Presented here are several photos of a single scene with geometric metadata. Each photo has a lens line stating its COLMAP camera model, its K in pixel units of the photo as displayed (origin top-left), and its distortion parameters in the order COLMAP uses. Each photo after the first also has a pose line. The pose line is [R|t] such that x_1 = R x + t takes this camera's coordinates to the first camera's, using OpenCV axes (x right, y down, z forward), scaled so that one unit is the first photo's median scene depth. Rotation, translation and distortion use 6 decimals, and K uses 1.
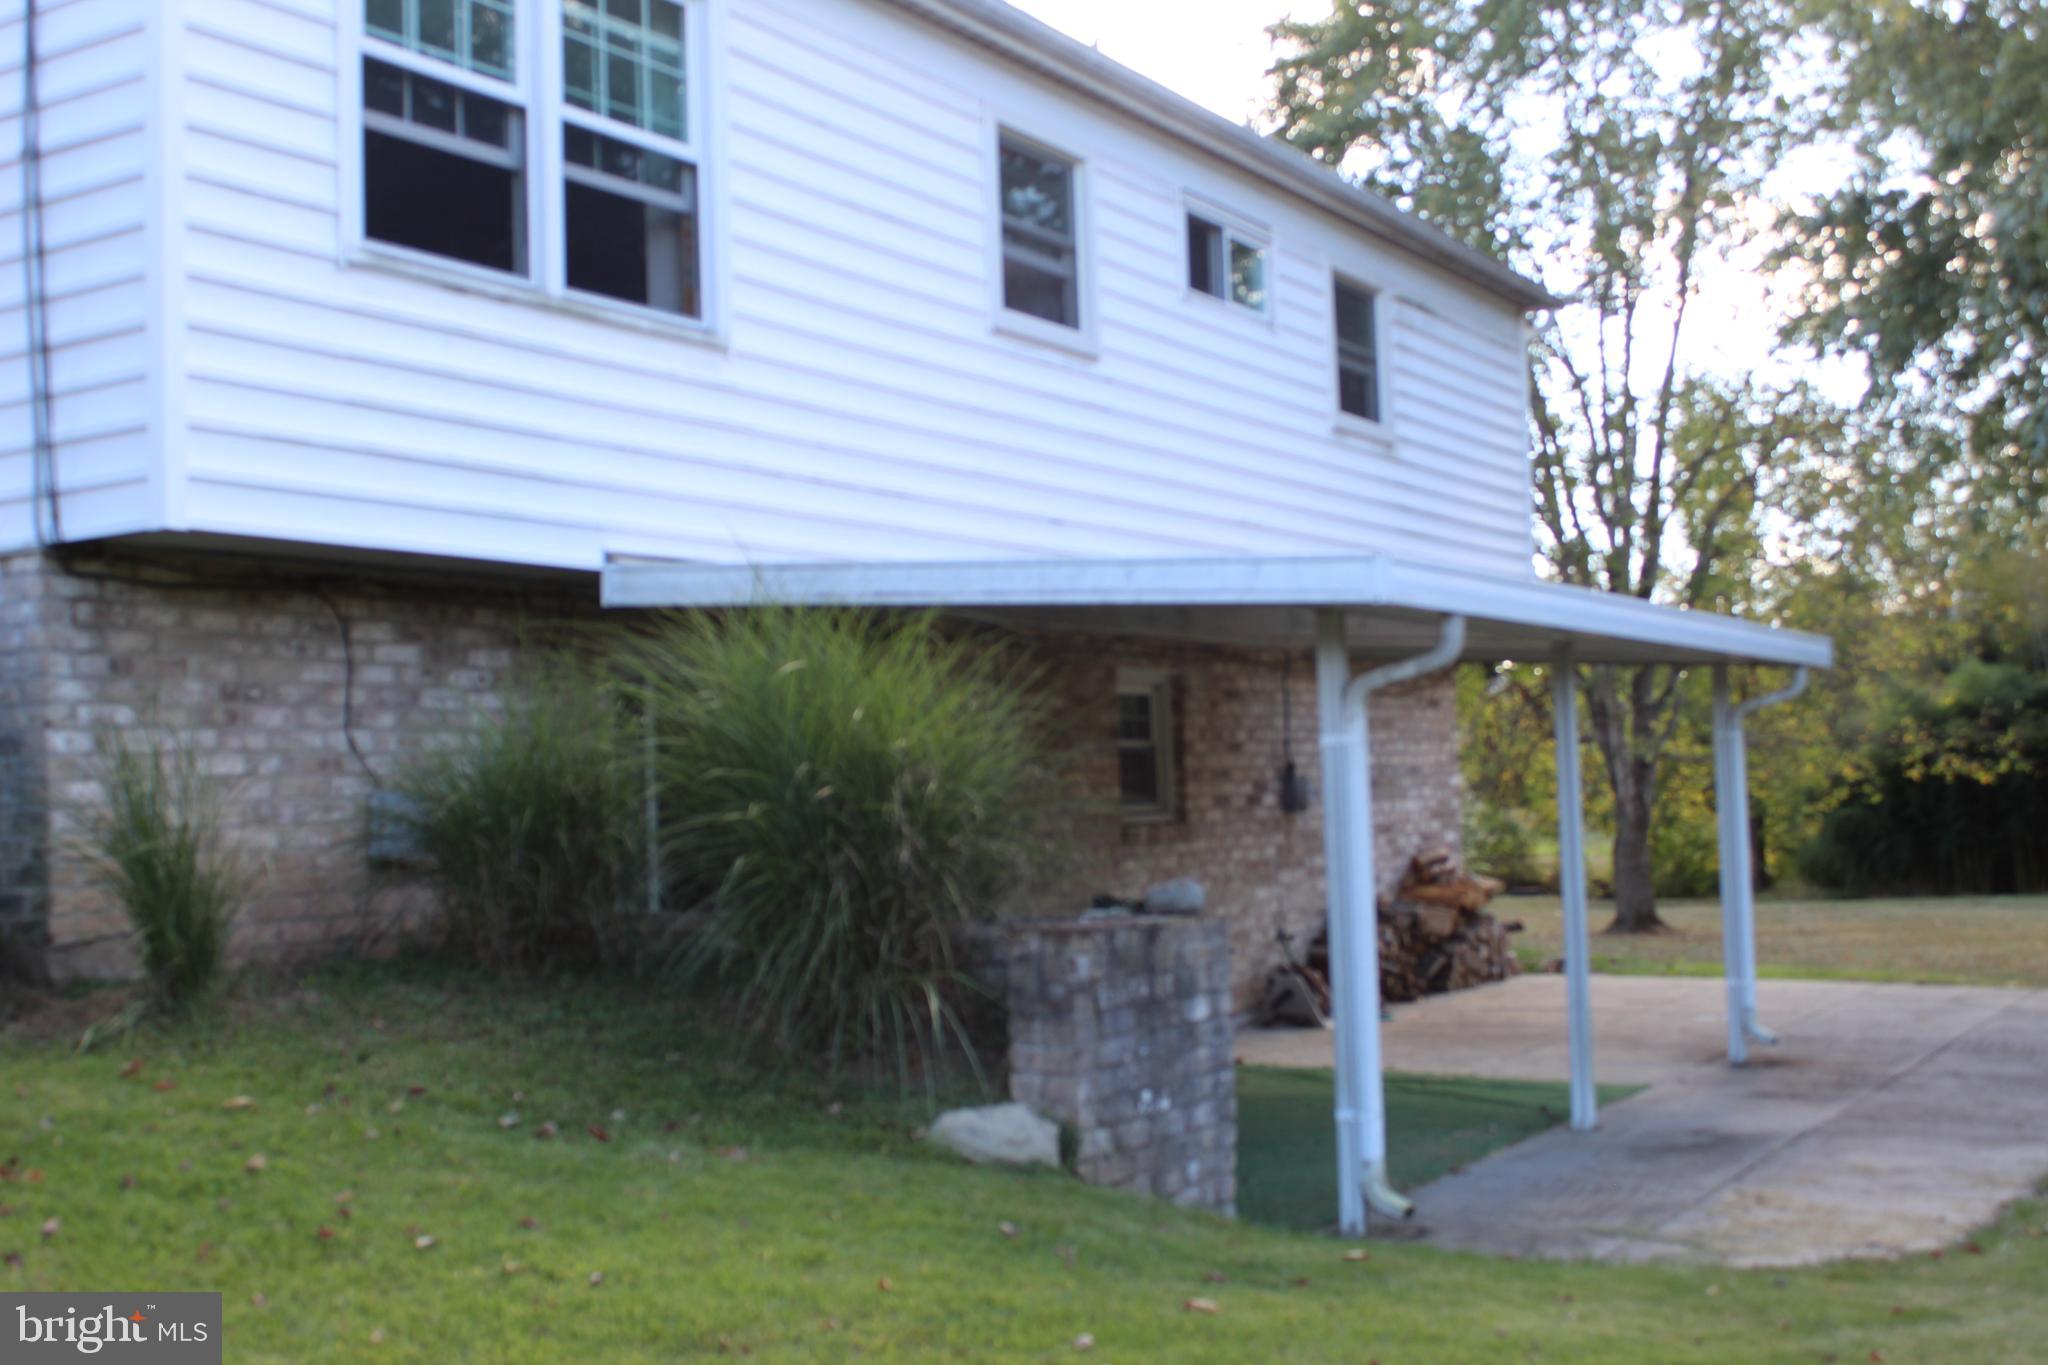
lens RADIAL K [[2332.9, 0, 1024.0], [0, 2332.9, 682.5], [0, 0, 1]] dist [-0.063605, 0.028197]
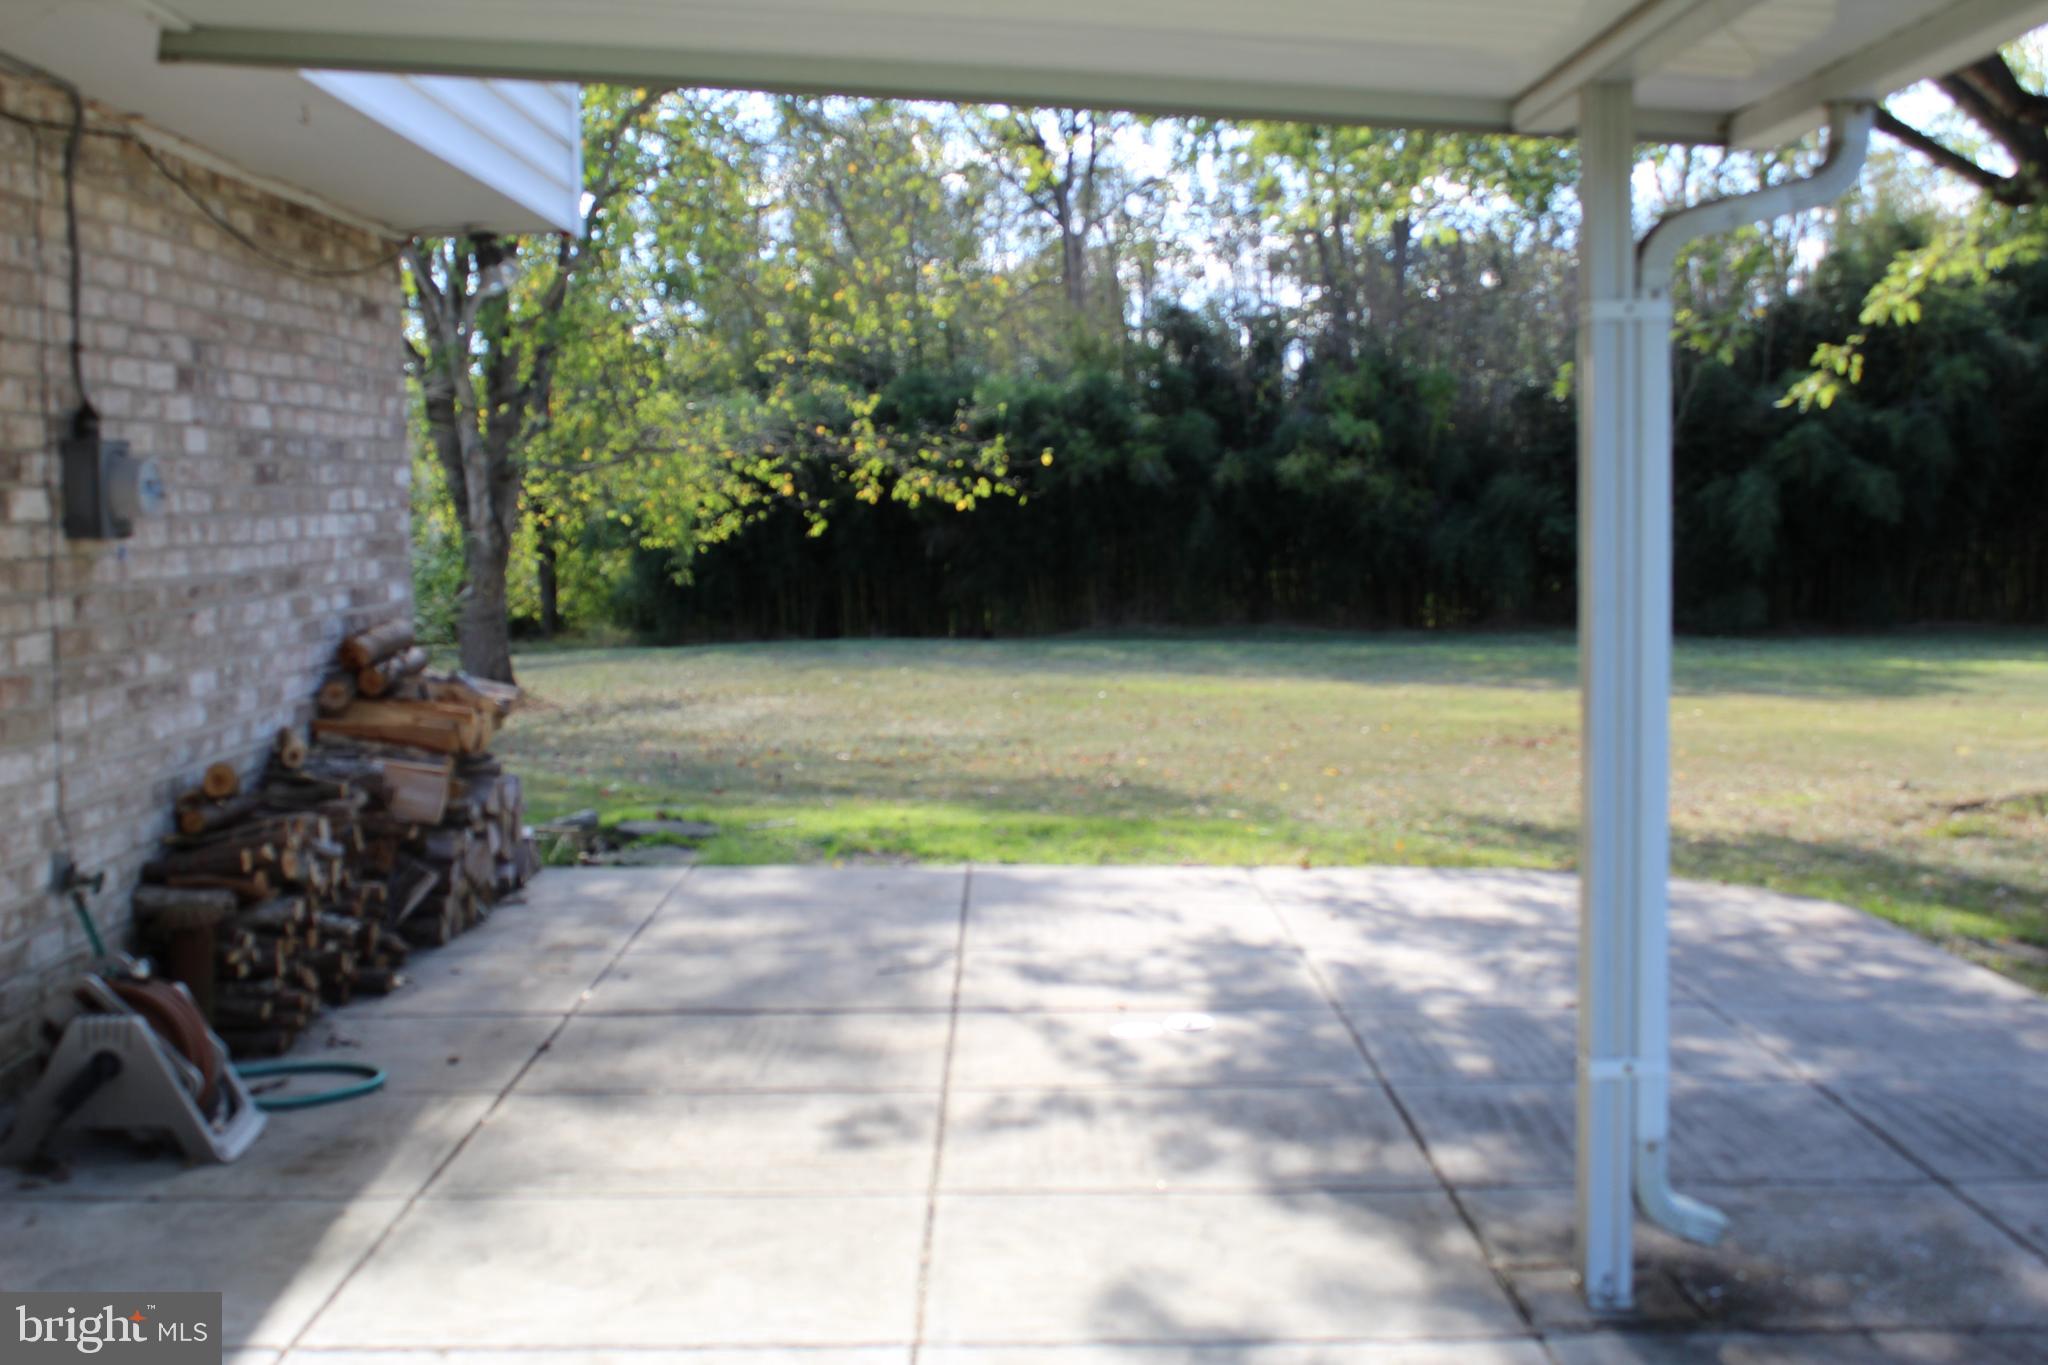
lens RADIAL K [[2332.9, 0, 1024.0], [0, 2332.9, 682.5], [0, 0, 1]] dist [-0.063605, 0.028197]
pose [[0.852428, -0.022607, 0.522356, 0.044167], [-0.038634, 0.993610, 0.106050, 0.030076], [-0.521415, -0.110581, 0.846107, 0.547487]]
